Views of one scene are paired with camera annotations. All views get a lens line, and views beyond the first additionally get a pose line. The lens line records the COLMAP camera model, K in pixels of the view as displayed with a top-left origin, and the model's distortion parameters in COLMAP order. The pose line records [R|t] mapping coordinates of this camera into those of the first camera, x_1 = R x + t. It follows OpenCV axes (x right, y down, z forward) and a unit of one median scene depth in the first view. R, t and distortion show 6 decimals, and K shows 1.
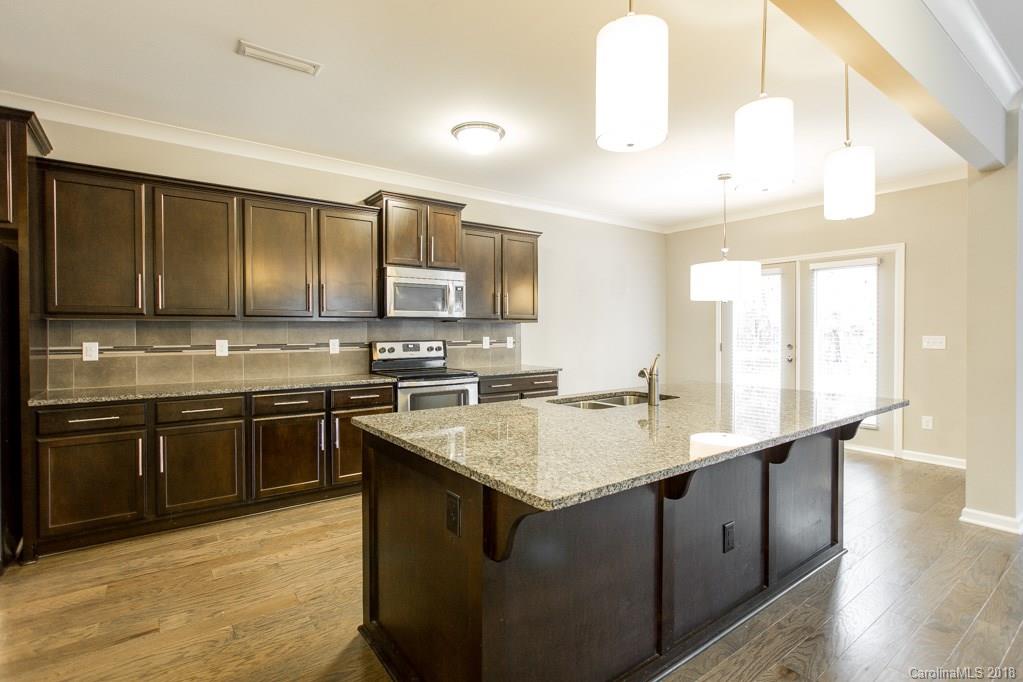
lens RADIAL K [[493.2, 0, 504.6], [0, 493.2, 342.2], [0, 0, 1]] dist [-0.007412, 0.006626]
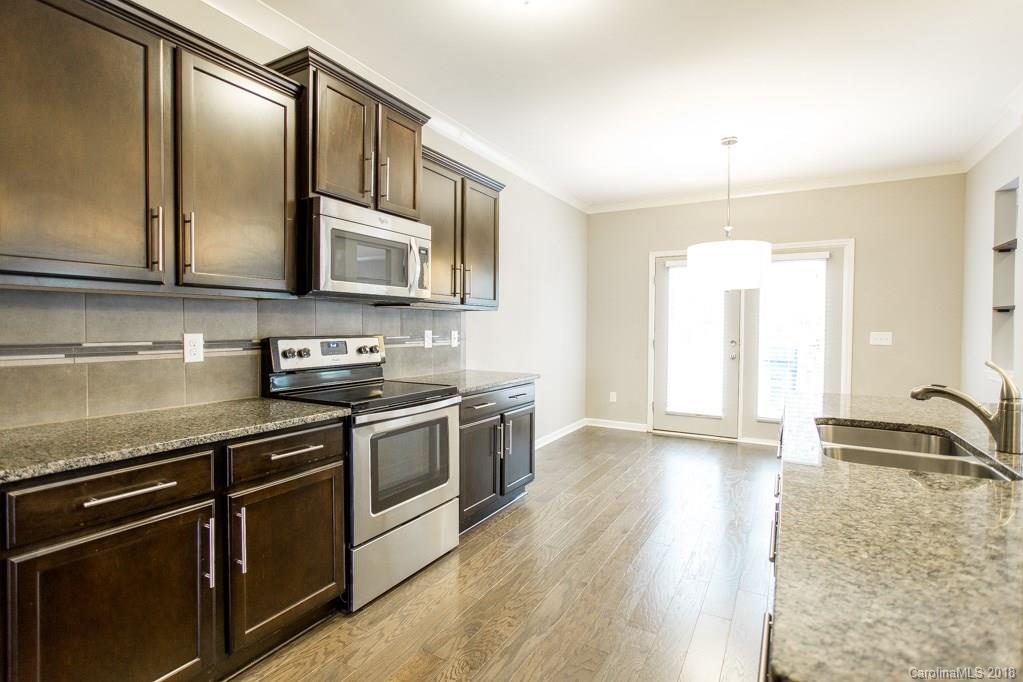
lens RADIAL K [[493.2, 0, 508.5], [0, 493.2, 338.0], [0, 0, 1]] dist [-0.007412, 0.006626]
pose [[0.912310, -0.000533, 0.409500, -0.251014], [-0.000821, 0.999995, 0.003132, -0.003062], [-0.409500, -0.003193, 0.912305, 0.403557]]
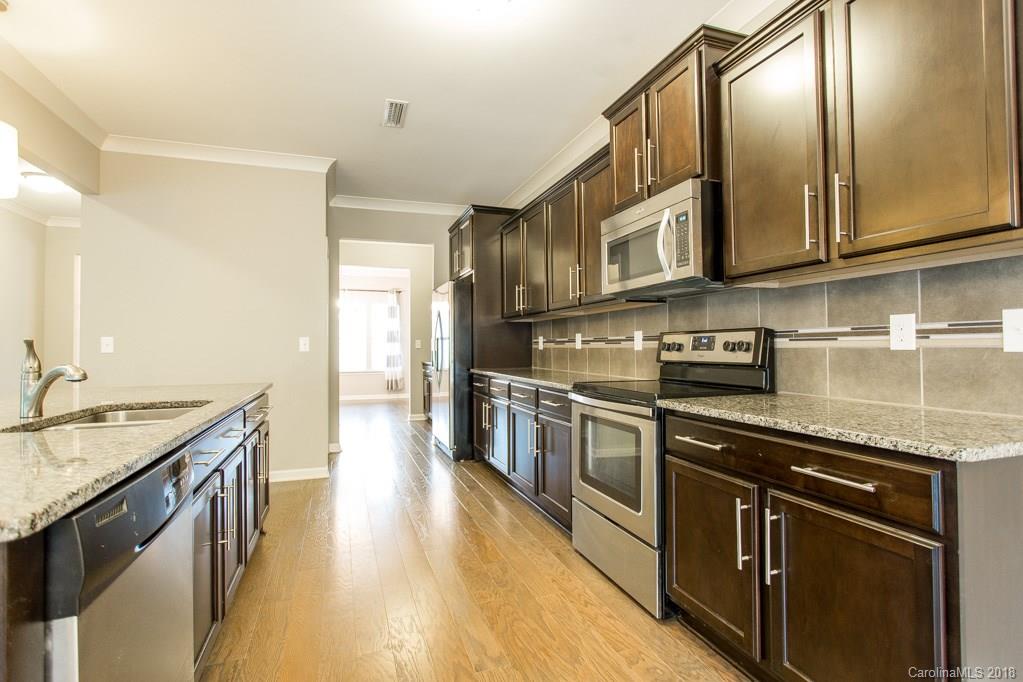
lens RADIAL K [[493.2, 0, 505.6], [0, 493.2, 338.4], [0, 0, 1]] dist [-0.007412, 0.006626]
pose [[-0.295028, -0.012830, -0.955402, 0.415512], [-0.016304, 0.999832, -0.008392, 0.014189], [0.955350, 0.013101, -0.295188, 0.996309]]
